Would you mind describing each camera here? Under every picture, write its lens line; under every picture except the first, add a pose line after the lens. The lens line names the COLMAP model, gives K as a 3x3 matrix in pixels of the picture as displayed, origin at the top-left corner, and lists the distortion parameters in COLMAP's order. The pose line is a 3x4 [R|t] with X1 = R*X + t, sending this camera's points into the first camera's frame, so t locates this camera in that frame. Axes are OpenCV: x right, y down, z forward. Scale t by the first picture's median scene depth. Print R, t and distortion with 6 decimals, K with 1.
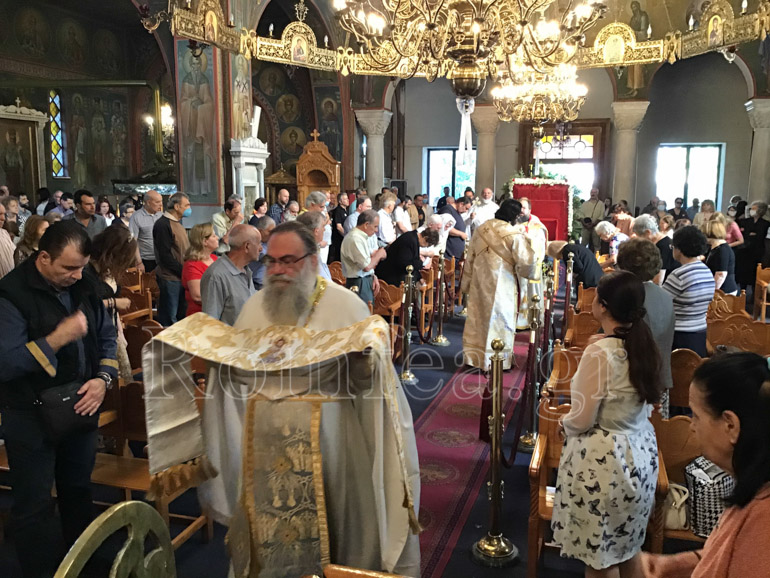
lens RADIAL K [[708.5, 0, 385.0], [0, 708.5, 289.0], [0, 0, 1]] dist [0.113907, -0.236604]
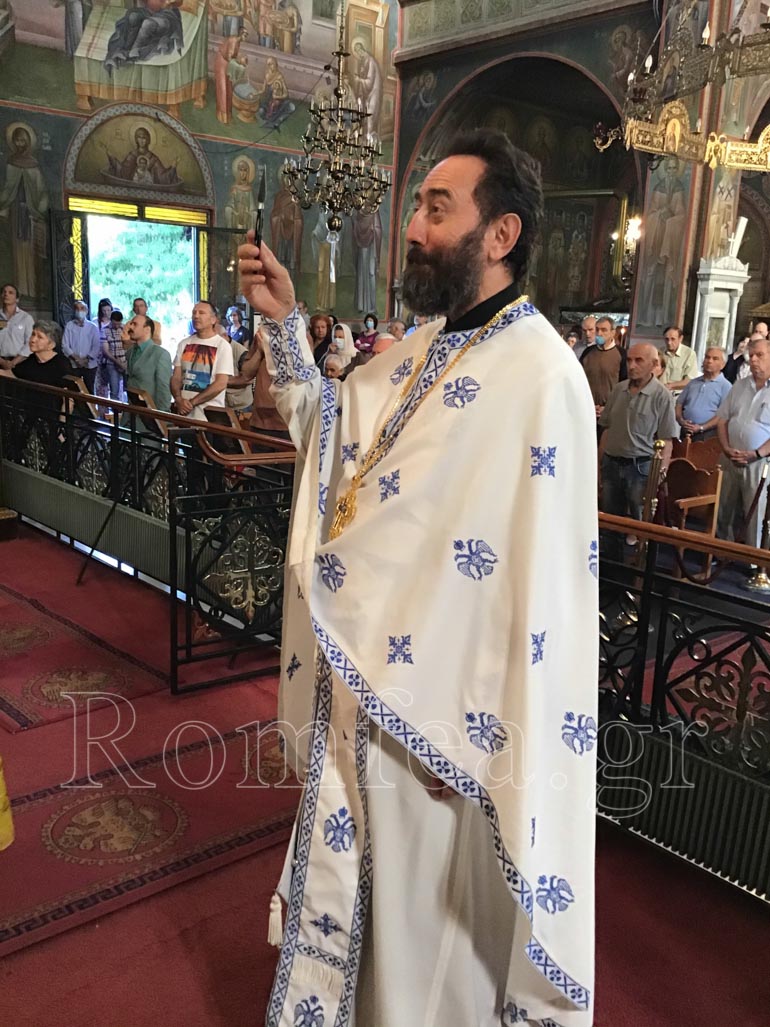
lens RADIAL K [[945.0, 0, 385.0], [0, 945.0, 513.5], [0, 0, 1]] dist [0.113907, -0.236604]
pose [[0.851841, 0.142201, -0.504129, 0.071184], [-0.114600, 0.989723, 0.085531, 0.027635], [0.511110, -0.015086, 0.859383, -0.136217]]
